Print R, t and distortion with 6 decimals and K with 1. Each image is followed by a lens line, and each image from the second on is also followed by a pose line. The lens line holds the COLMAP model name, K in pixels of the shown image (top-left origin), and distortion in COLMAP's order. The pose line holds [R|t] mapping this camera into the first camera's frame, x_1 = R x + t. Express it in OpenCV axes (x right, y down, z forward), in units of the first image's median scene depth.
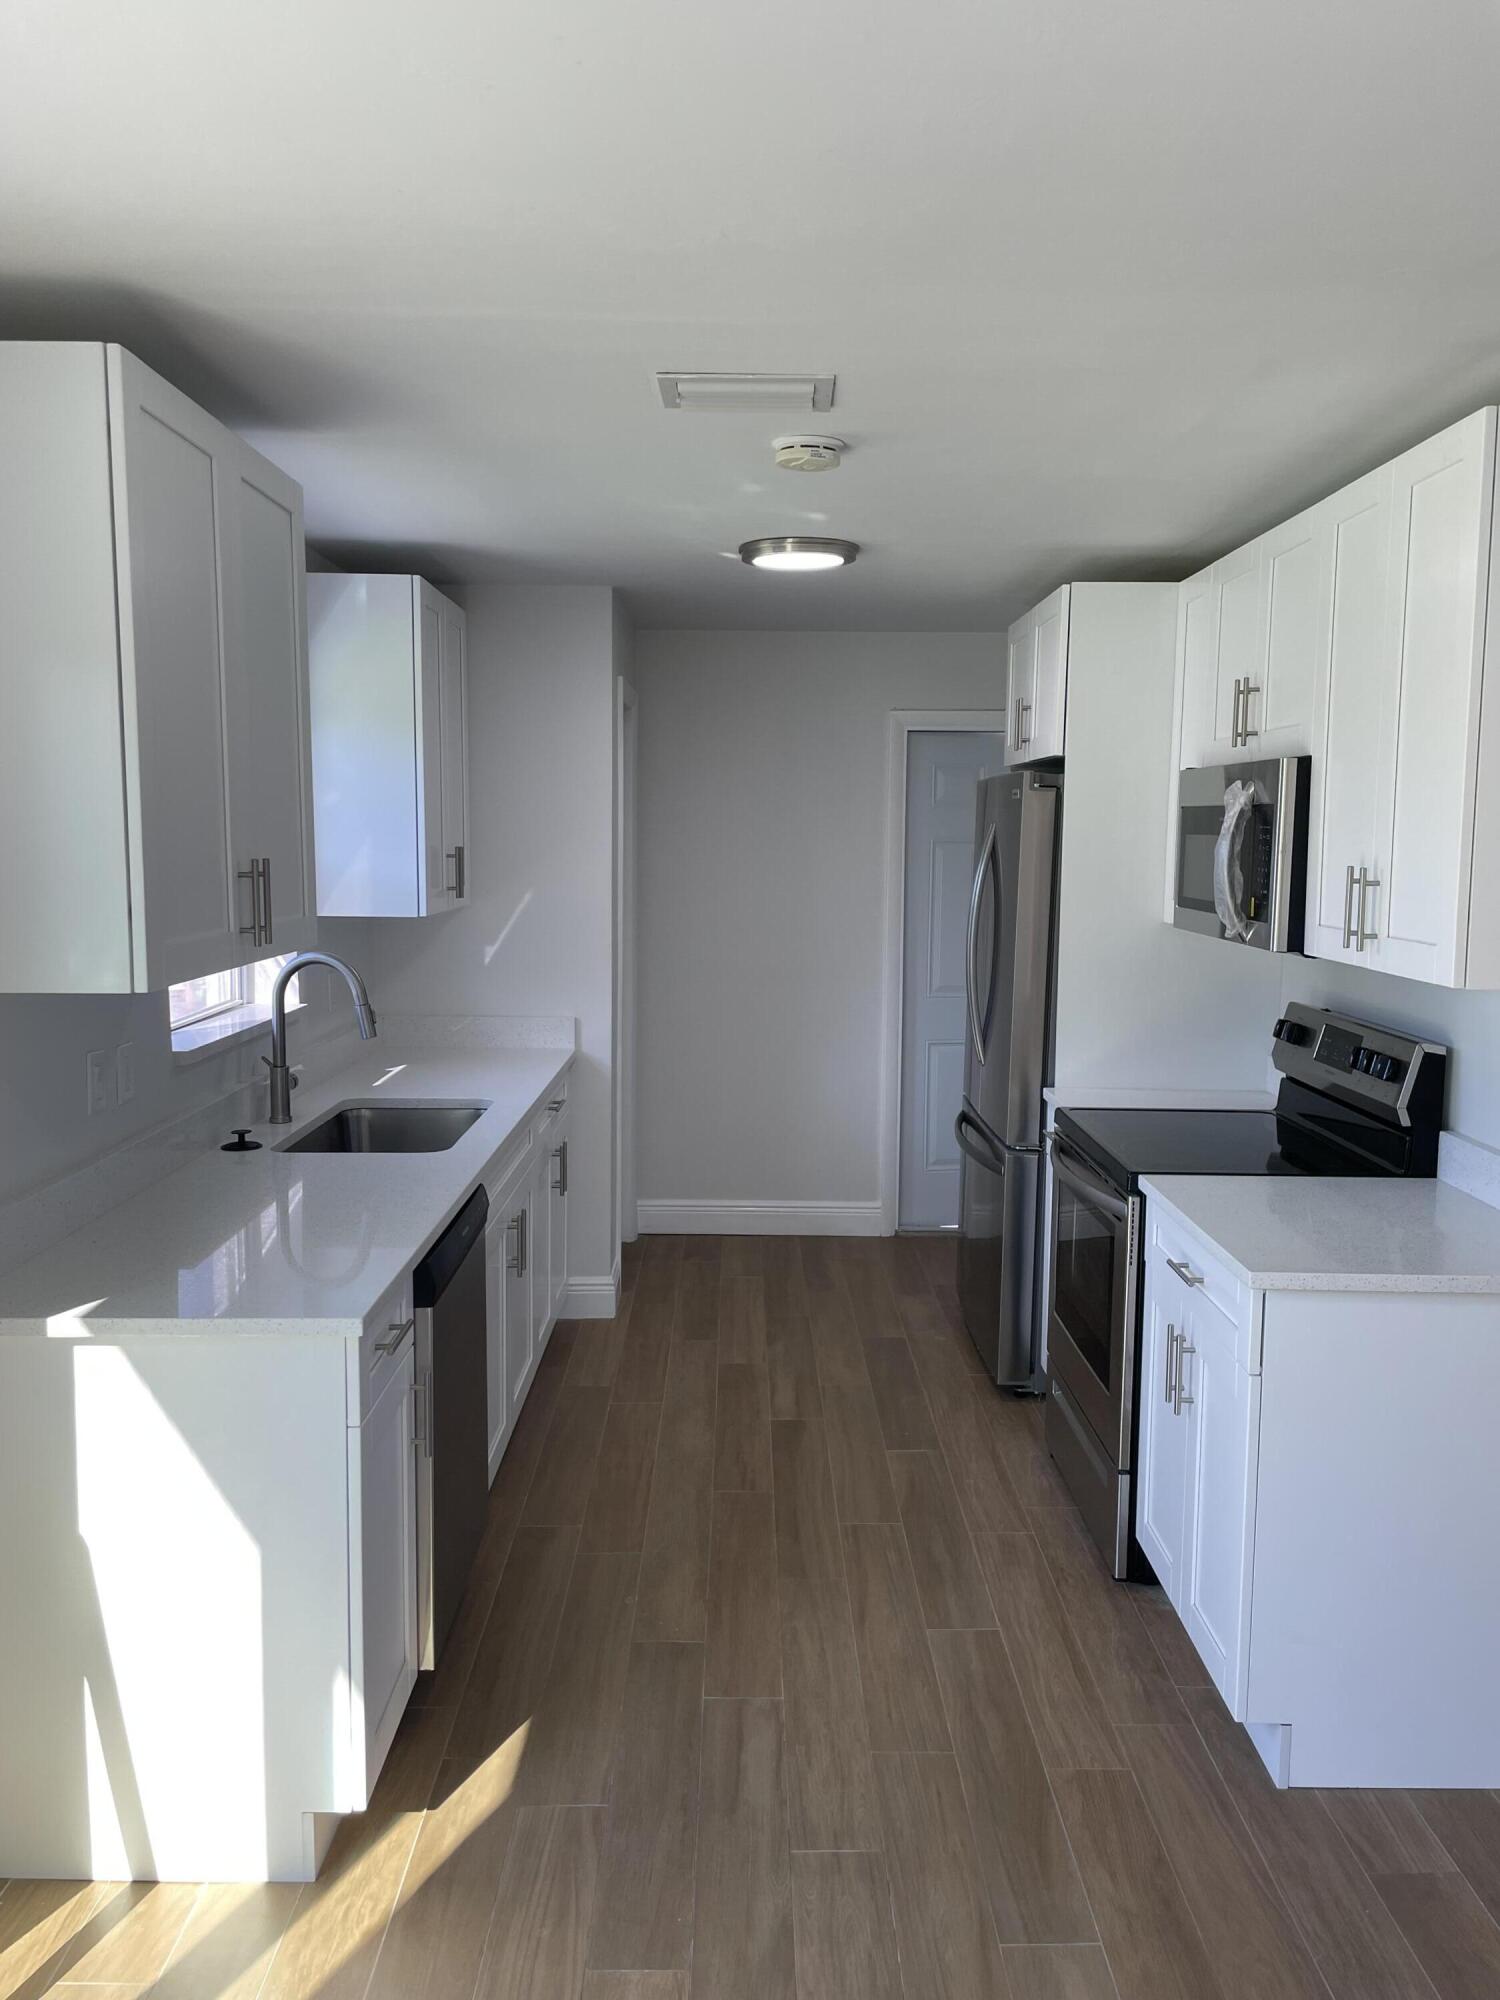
lens RADIAL K [[1556.4, 0, 761.0], [0, 1556.4, 1004.3], [0, 0, 1]] dist [0.034600, -0.041319]
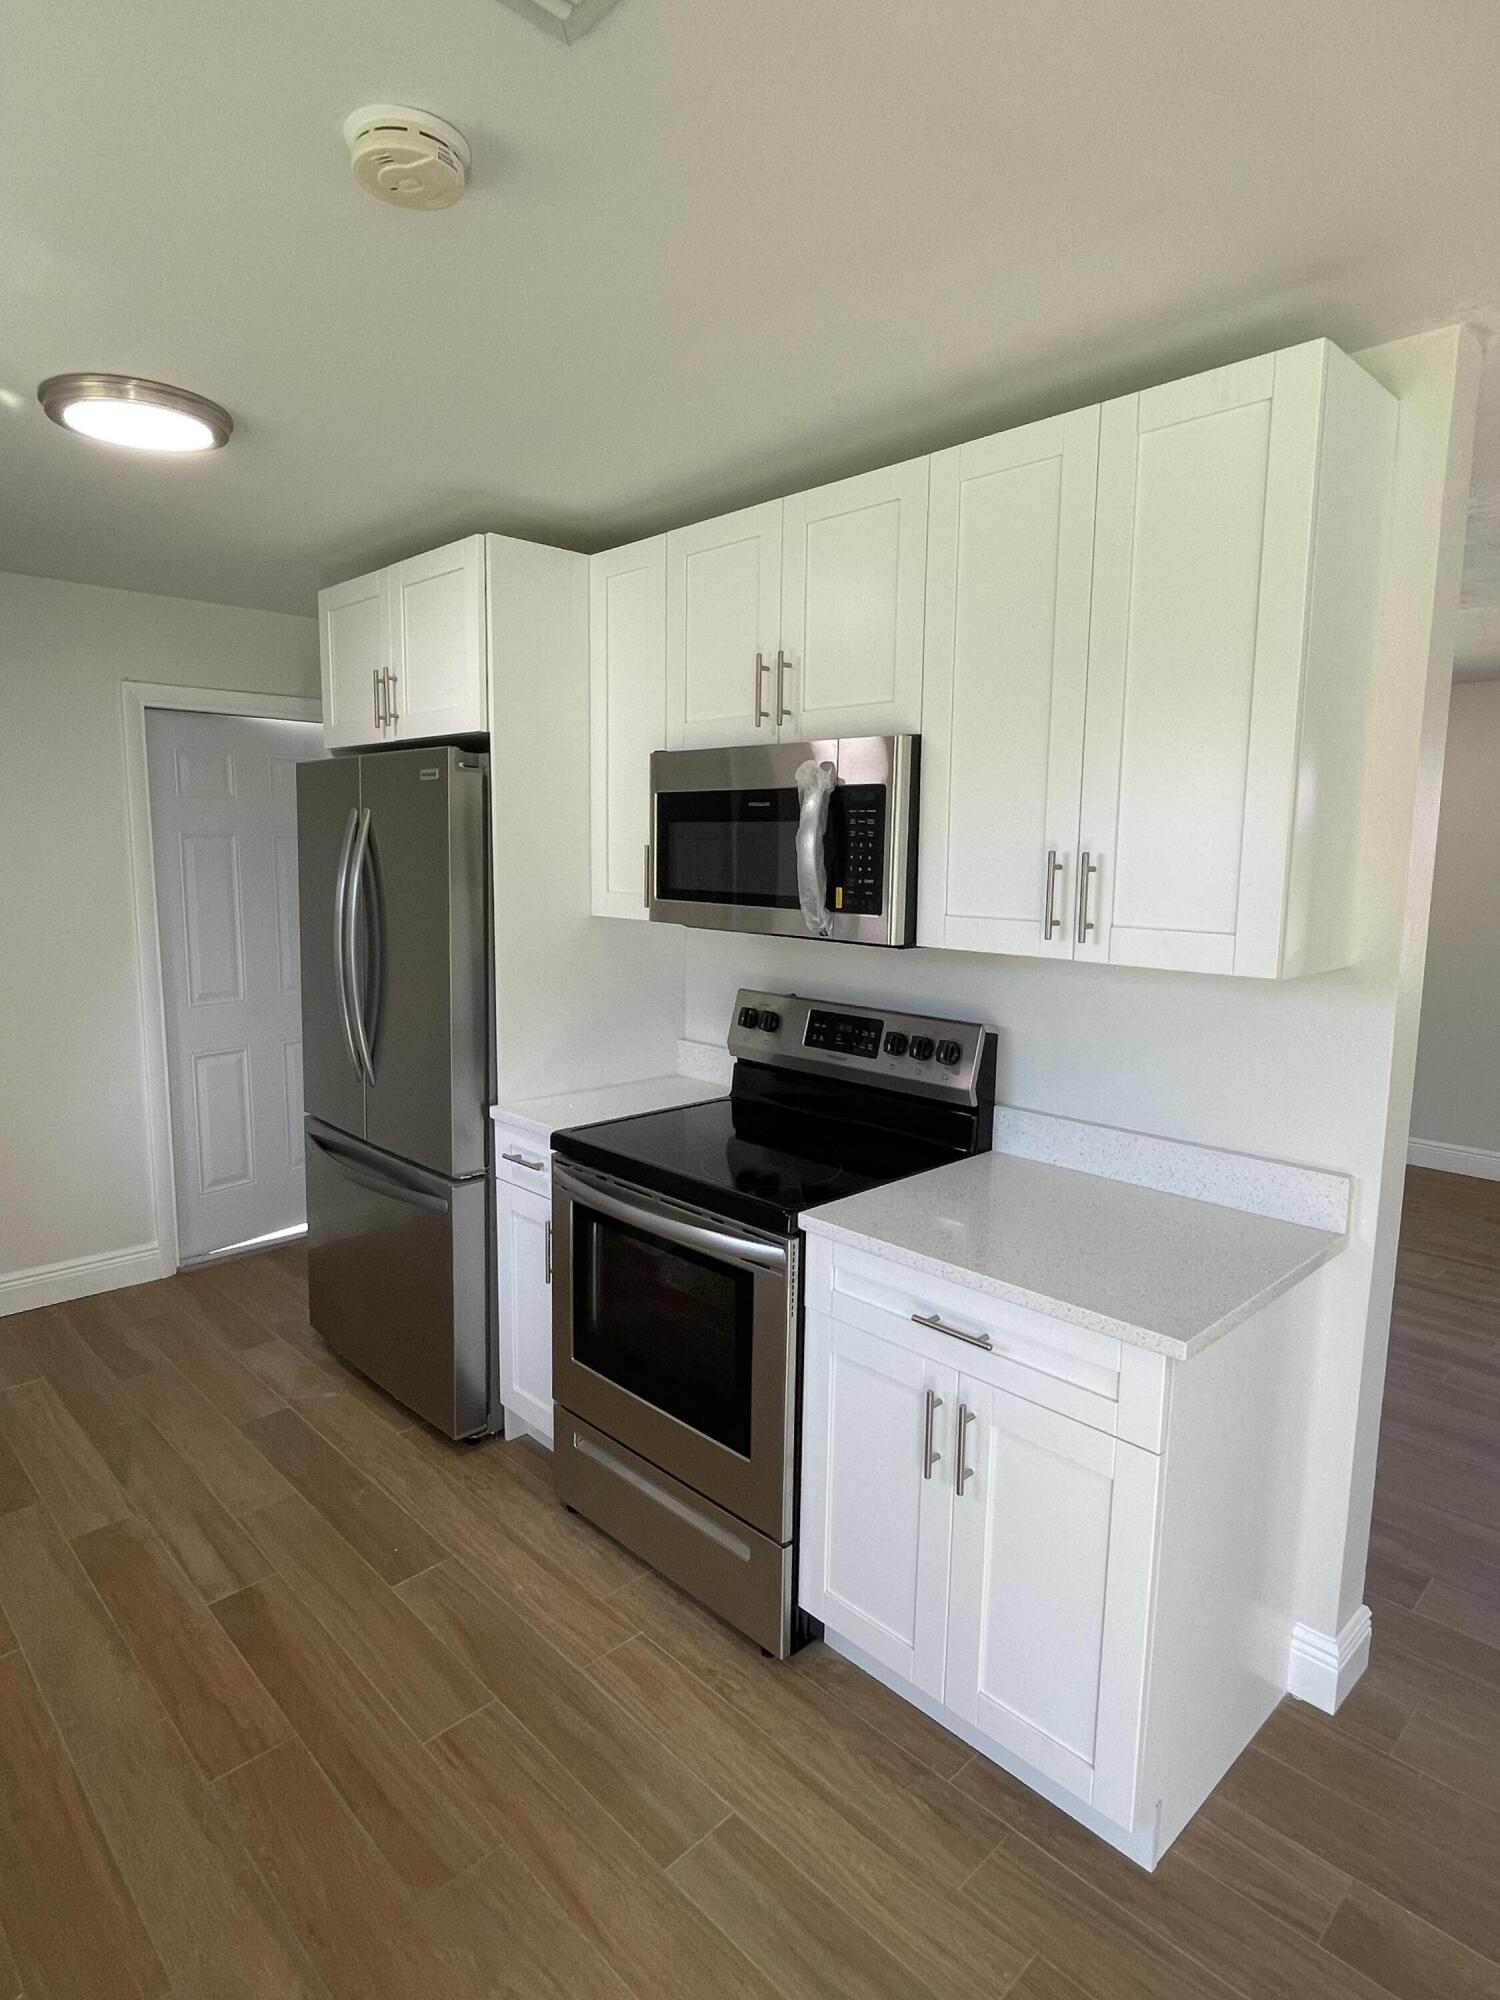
lens RADIAL K [[1111.5, 0, 754.1], [0, 1111.5, 1001.4], [0, 0, 1]] dist [0.002736, -0.003076]
pose [[0.721174, -0.103452, 0.684986, -0.162615], [0.076436, 0.994632, 0.069743, -0.046115], [-0.688524, 0.002061, 0.725211, 0.500212]]
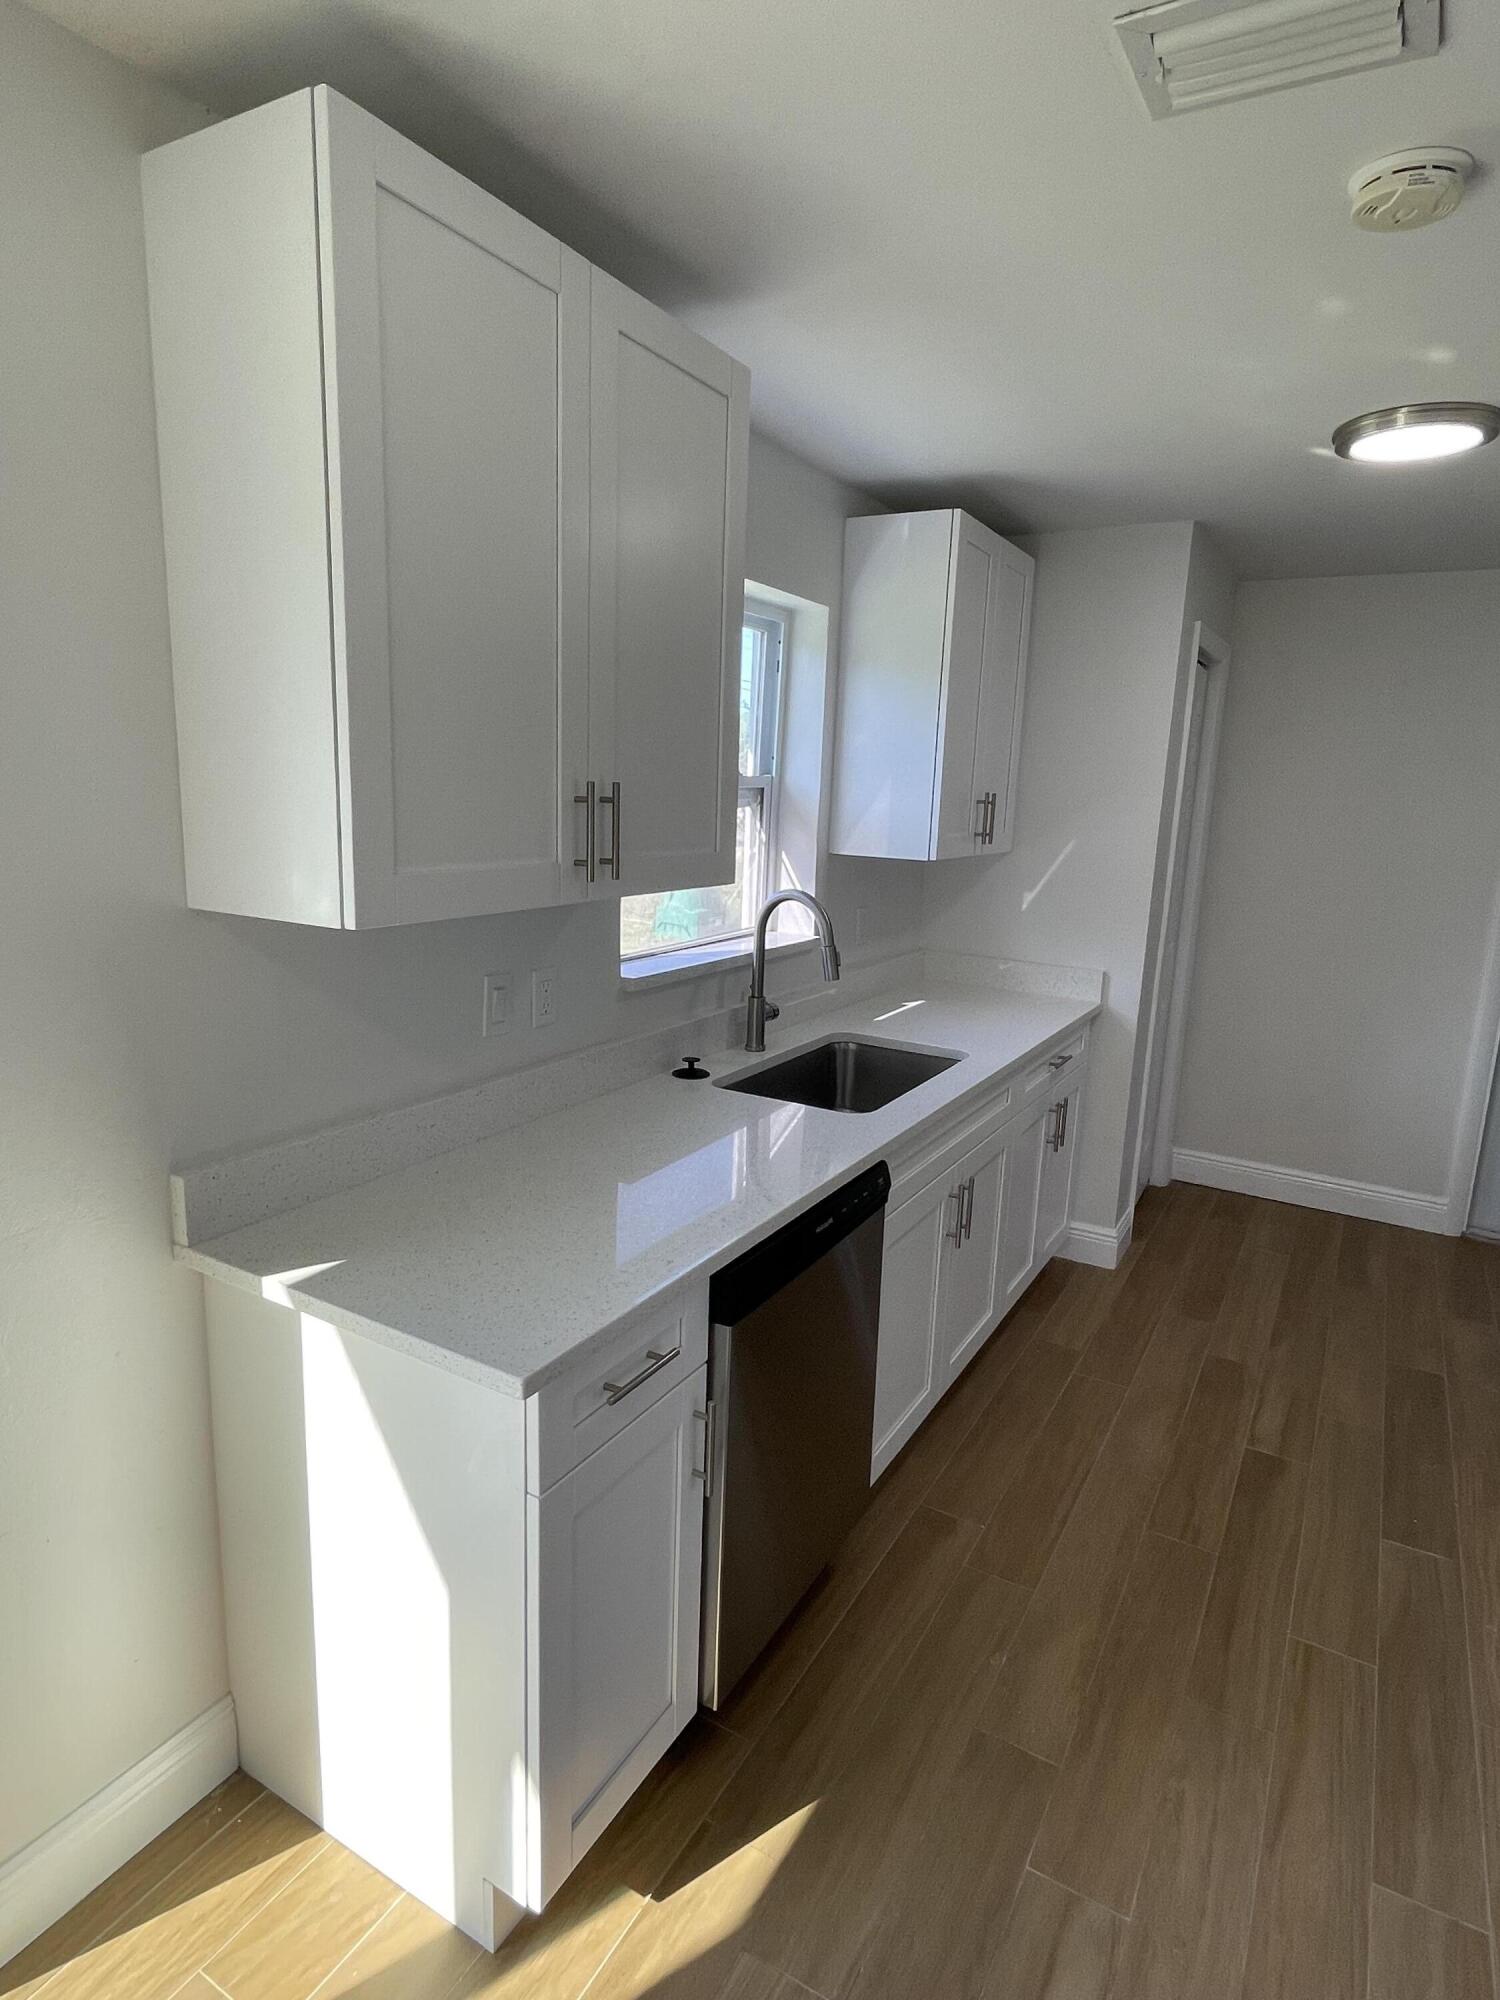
lens RADIAL K [[1111.5, 0, 751.9], [0, 1111.5, 999.4], [0, 0, 1]] dist [0.002736, -0.003076]
pose [[0.860434, 0.123010, -0.494491, 0.054386], [-0.087920, 0.991709, 0.093716, -0.027875], [0.501919, -0.037161, 0.864116, 0.365032]]
